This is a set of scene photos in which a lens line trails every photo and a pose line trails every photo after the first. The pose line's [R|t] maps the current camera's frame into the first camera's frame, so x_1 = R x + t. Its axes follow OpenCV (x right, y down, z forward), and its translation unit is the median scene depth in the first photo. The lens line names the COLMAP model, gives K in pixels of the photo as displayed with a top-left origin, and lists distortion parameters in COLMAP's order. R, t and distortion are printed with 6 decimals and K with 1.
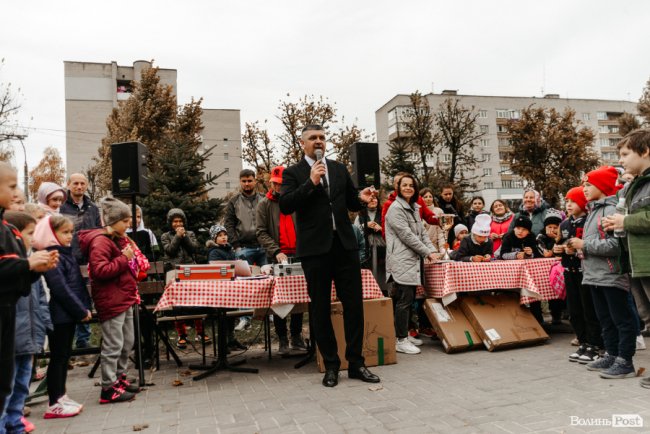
lens RADIAL K [[503.3, 0, 330.1], [0, 503.3, 218.7], [0, 0, 1]] dist [0.014625, -0.010774]
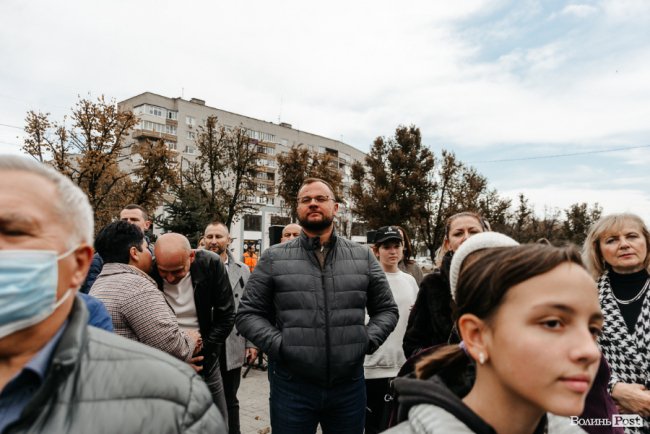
lens RADIAL K [[503.3, 0, 326.3], [0, 503.3, 218.0], [0, 0, 1]] dist [0.014625, -0.010774]
pose [[0.850141, 0.106362, 0.515700, -0.145887], [-0.103201, 0.994048, -0.034893, -0.018143], [-0.516342, -0.023557, 0.856058, -0.059281]]
